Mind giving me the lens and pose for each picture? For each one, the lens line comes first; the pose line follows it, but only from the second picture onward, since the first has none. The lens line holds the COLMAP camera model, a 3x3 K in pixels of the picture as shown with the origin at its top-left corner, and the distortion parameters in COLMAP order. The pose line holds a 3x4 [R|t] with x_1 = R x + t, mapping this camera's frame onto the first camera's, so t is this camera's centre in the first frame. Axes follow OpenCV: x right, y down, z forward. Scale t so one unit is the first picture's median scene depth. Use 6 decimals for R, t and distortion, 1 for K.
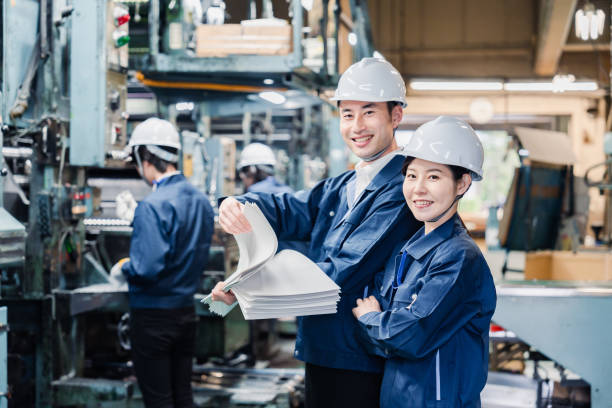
lens RADIAL K [[1164.2, 0, 306.0], [0, 1164.2, 204.0], [0, 0, 1]] dist [0.079847, -0.319379]
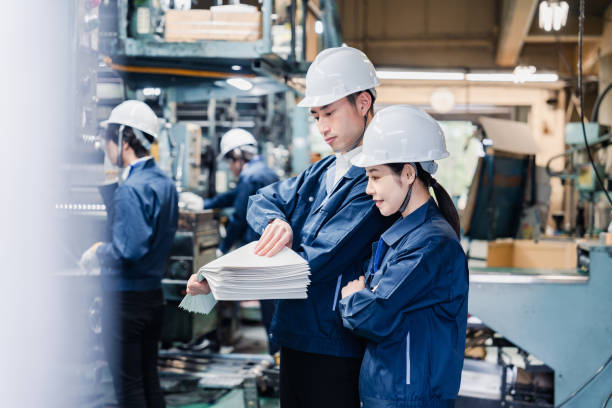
lens RADIAL K [[1164.2, 0, 306.0], [0, 1164.2, 204.0], [0, 0, 1]] dist [0.079847, -0.319379]
pose [[0.999290, 0.009698, 0.036399, -0.009664], [-0.010059, 0.999902, 0.009754, 0.001969], [-0.036301, -0.010113, 0.999290, -0.005450]]
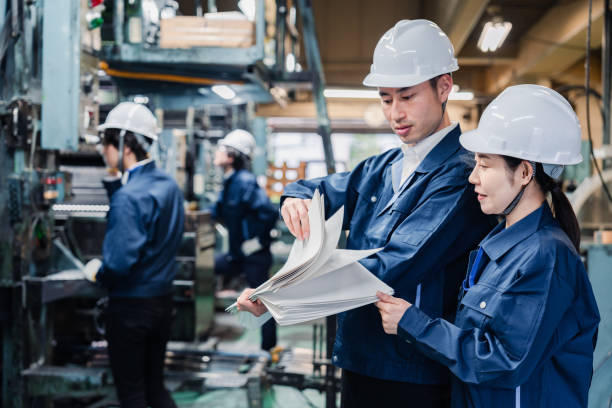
lens RADIAL K [[935.0, 0, 309.4], [0, 935.0, 210.0], [0, 0, 1]] dist [0.041053, -0.054488]
pose [[0.993837, 0.005778, 0.110698, -0.060676], [-0.007660, 0.999833, 0.016581, 0.002637], [-0.110583, -0.017327, 0.993716, 0.180857]]
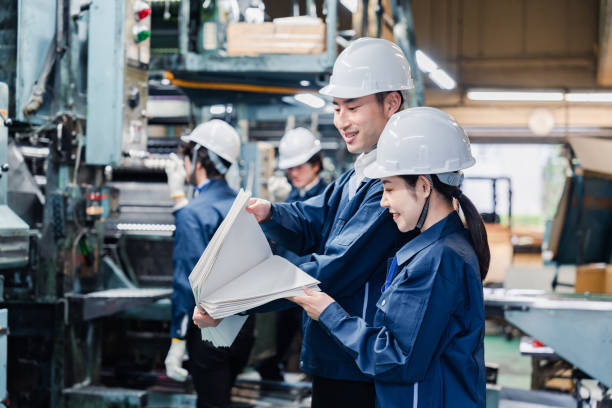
lens RADIAL K [[1163.4, 0, 298.2], [0, 1163.4, 202.9], [0, 0, 1]] dist [0.063398, -0.215624]
pose [[0.997919, 0.012596, -0.063239, 0.030587], [-0.013425, 0.999829, -0.012712, 0.007669], [0.063068, 0.013534, 0.997917, 0.048723]]
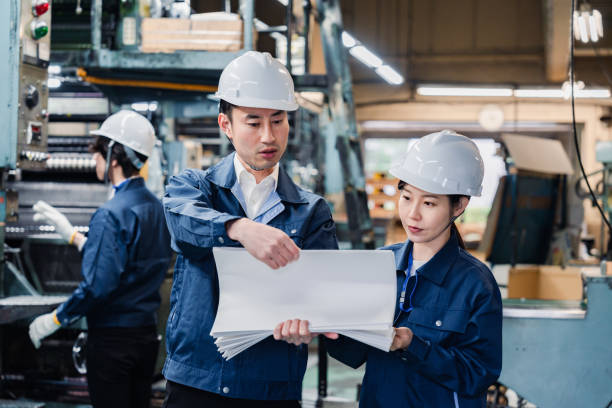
lens RADIAL K [[1163.4, 0, 298.2], [0, 1163.4, 202.9], [0, 0, 1]] dist [0.063398, -0.215624]
pose [[0.999306, 0.013247, -0.034805, 0.073308], [-0.013500, 0.999884, -0.007048, -0.001236], [0.034707, 0.007512, 0.999369, 0.082446]]
